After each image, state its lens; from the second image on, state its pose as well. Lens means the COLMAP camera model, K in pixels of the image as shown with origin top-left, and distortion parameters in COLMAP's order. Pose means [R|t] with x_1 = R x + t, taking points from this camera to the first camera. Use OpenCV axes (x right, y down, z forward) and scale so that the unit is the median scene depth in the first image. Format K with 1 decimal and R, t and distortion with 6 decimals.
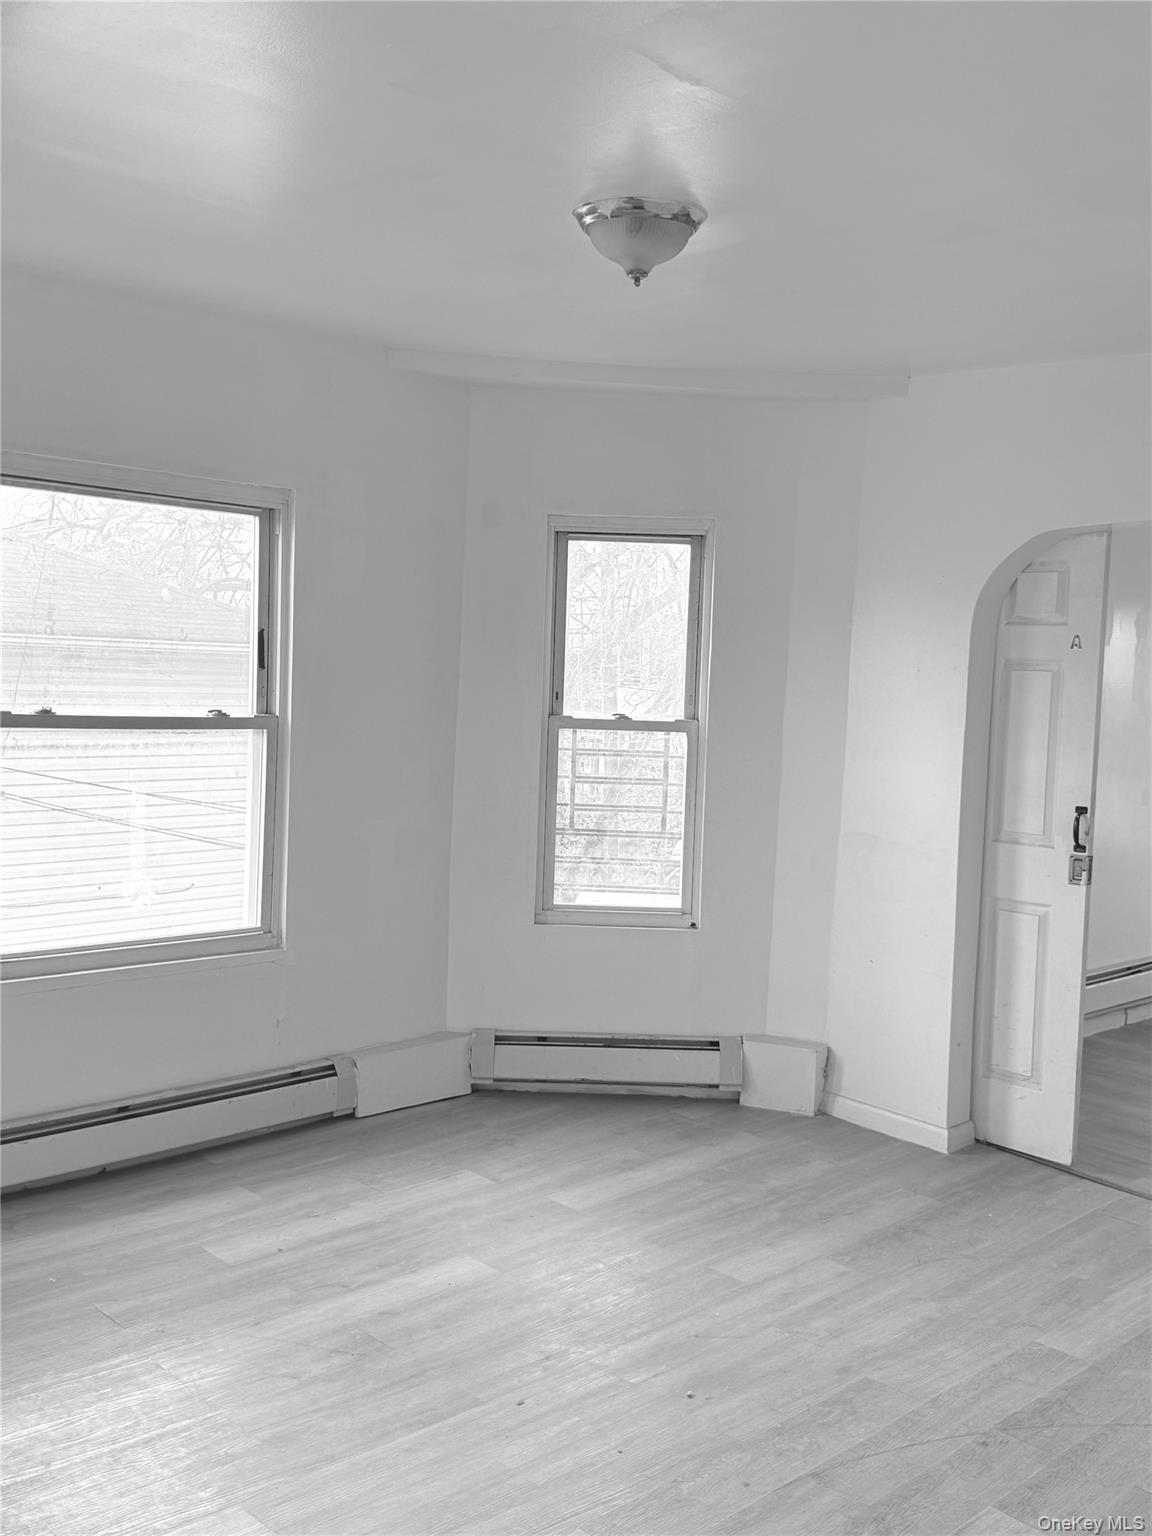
lens RADIAL K [[1493.8, 0, 559.0], [0, 1493.8, 758.4], [0, 0, 1]] dist [0.162034, -0.387572]
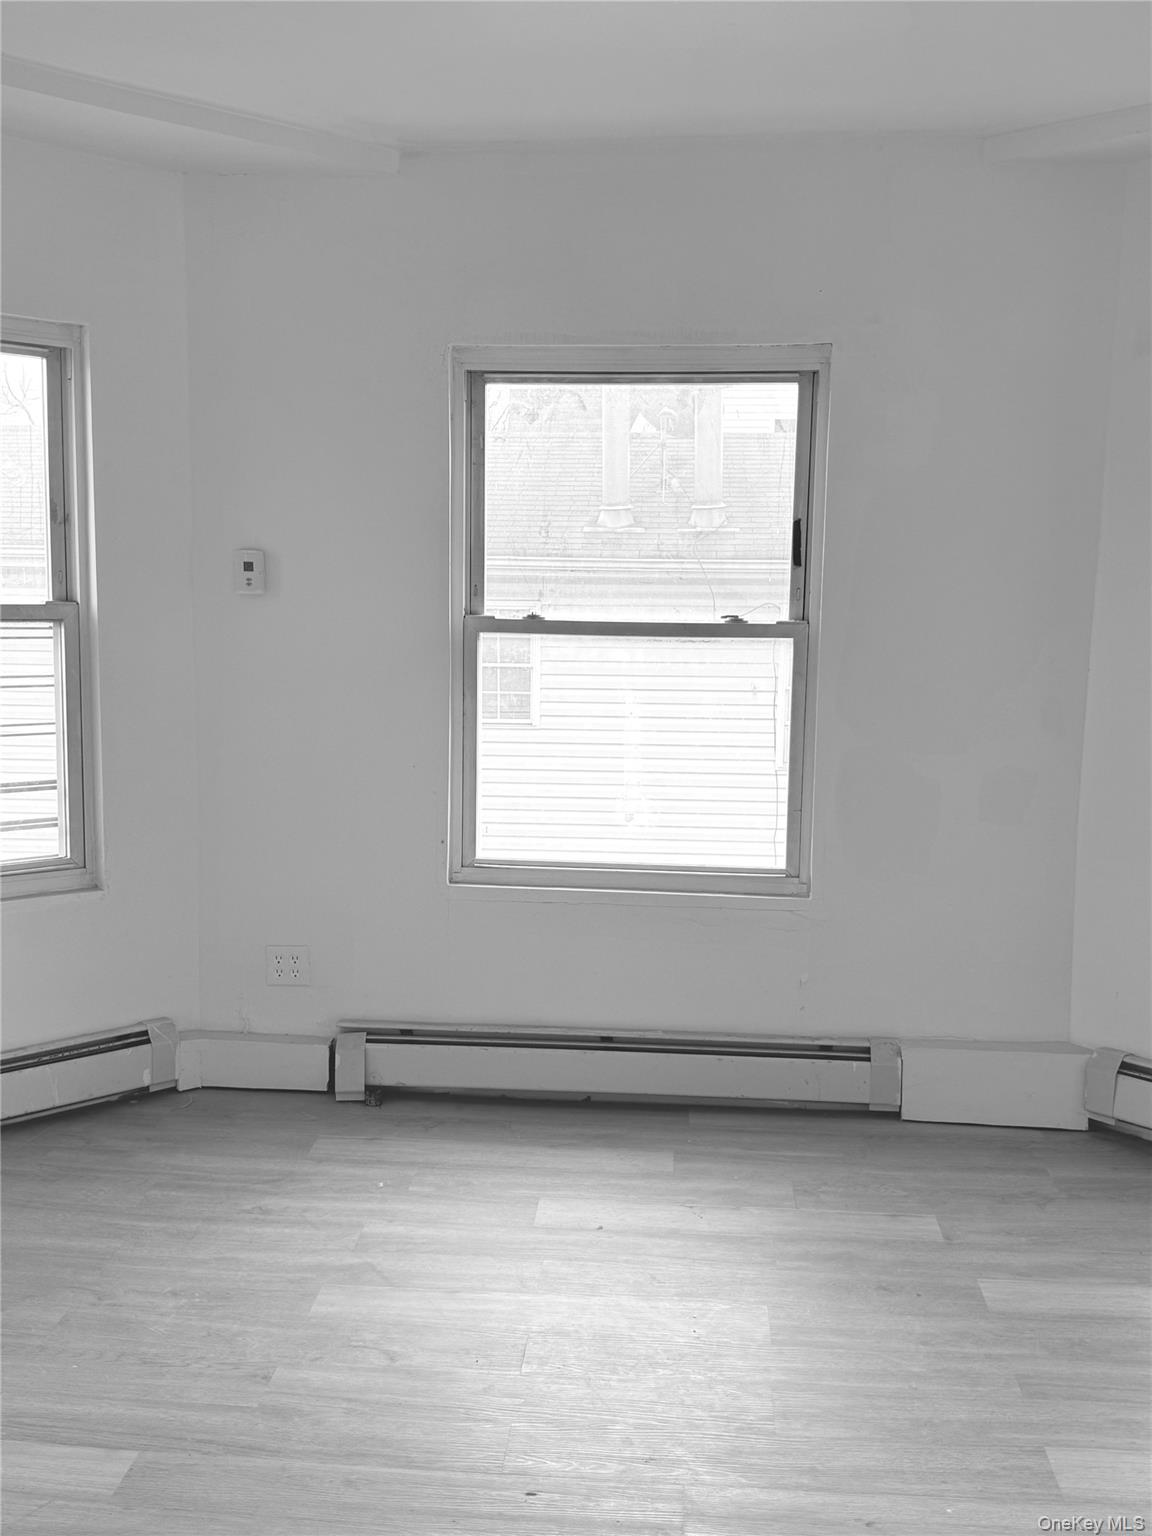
lens RADIAL K [[1588.0, 0, 576.0], [0, 1588.0, 768.0], [0, 0, 1]] dist [0.120462, -0.020292]
pose [[0.651241, 0.072024, -0.755445, 0.392301], [-0.029814, 0.997146, 0.069366, -0.004885], [0.758285, -0.022651, 0.651529, 0.309093]]
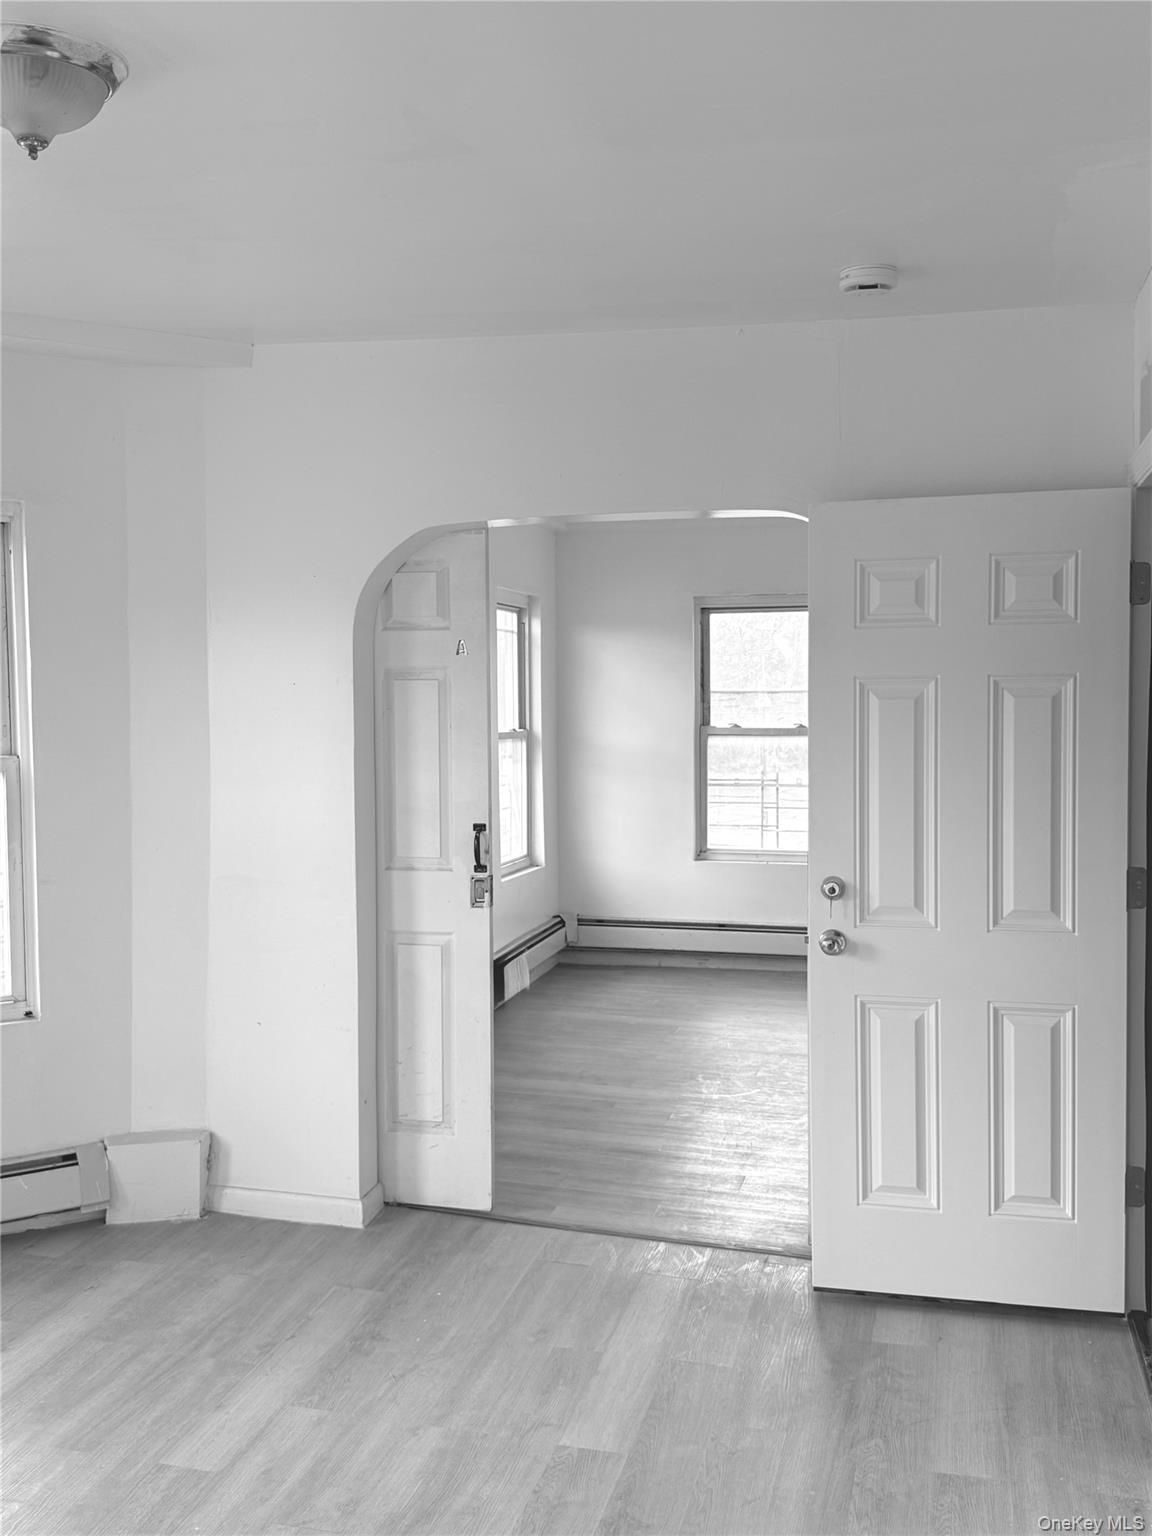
lens RADIAL K [[1511.9, 0, 576.0], [0, 1511.9, 768.0], [0, 0, 1]] dist [0.167061, -0.337766]
pose [[0.856627, -0.068573, 0.511358, -0.079120], [0.069277, 0.997440, 0.017705, -0.014801], [-0.511263, 0.020259, 0.859185, 0.167404]]
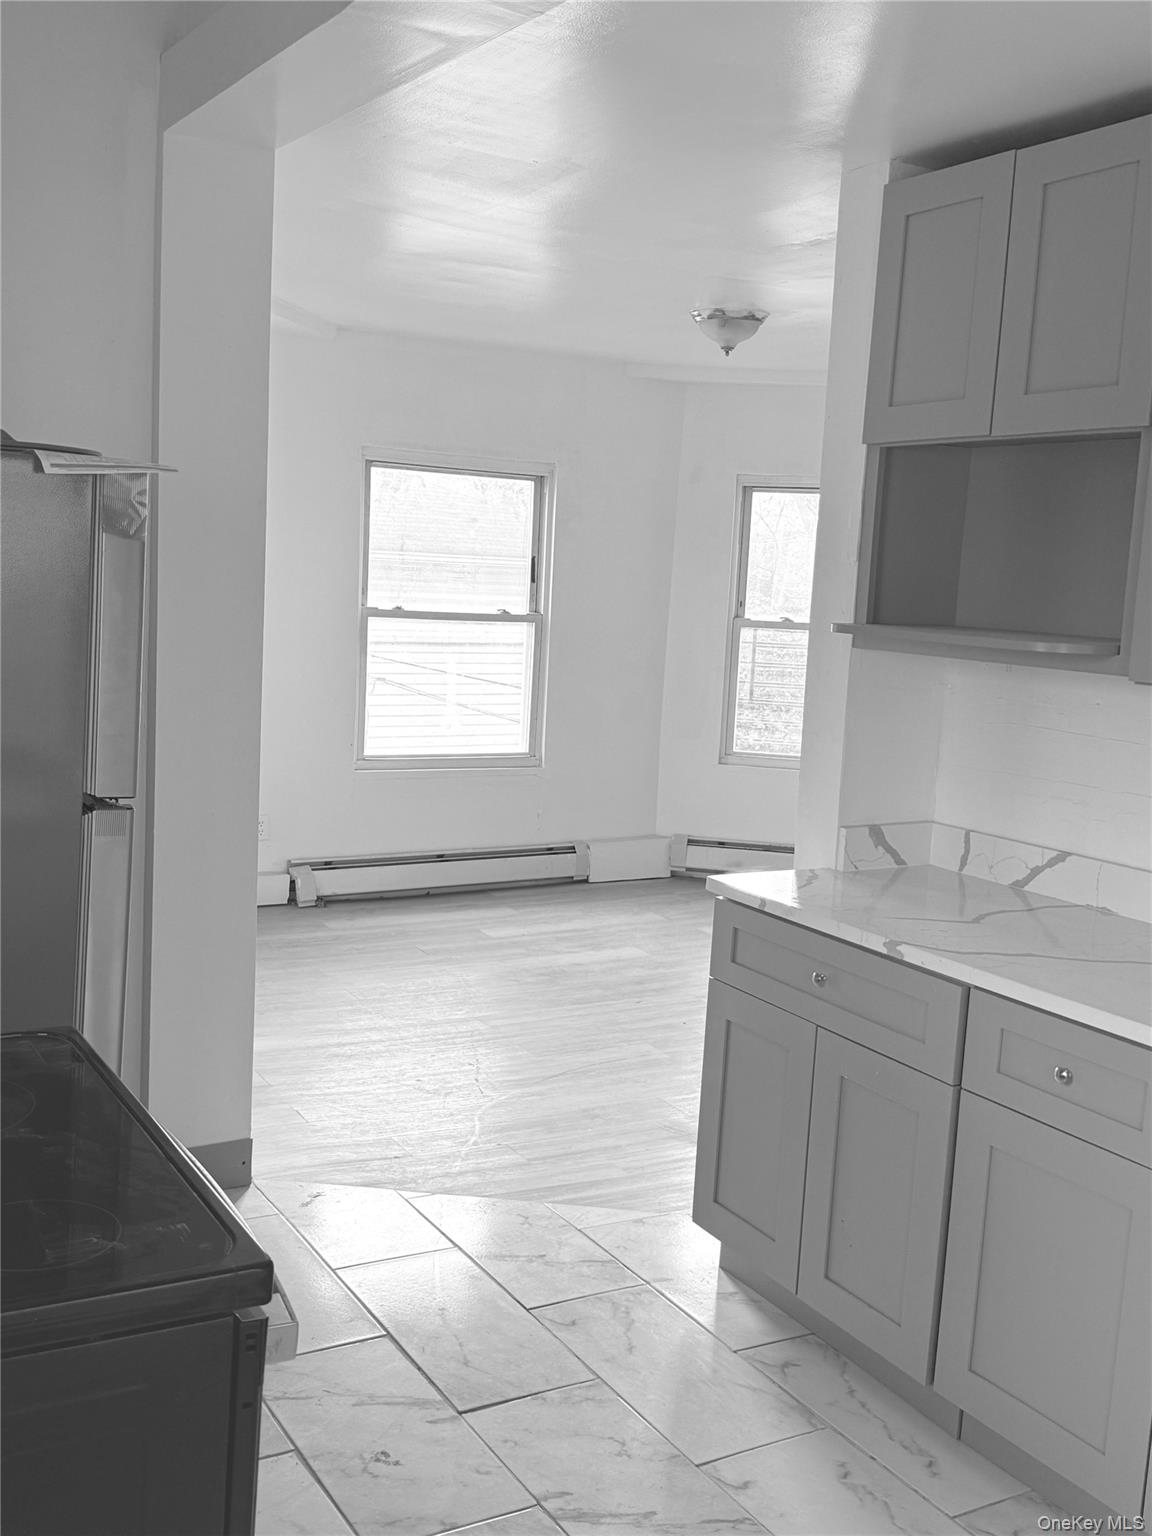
lens RADIAL K [[1511.9, 0, 576.0], [0, 1511.9, 768.0], [0, 0, 1]] dist [0.167061, -0.337766]
pose [[0.973179, 0.041059, -0.226357, 0.192316], [-0.026836, 0.997488, 0.065557, 0.024682], [0.228480, -0.057724, 0.971836, -0.472964]]
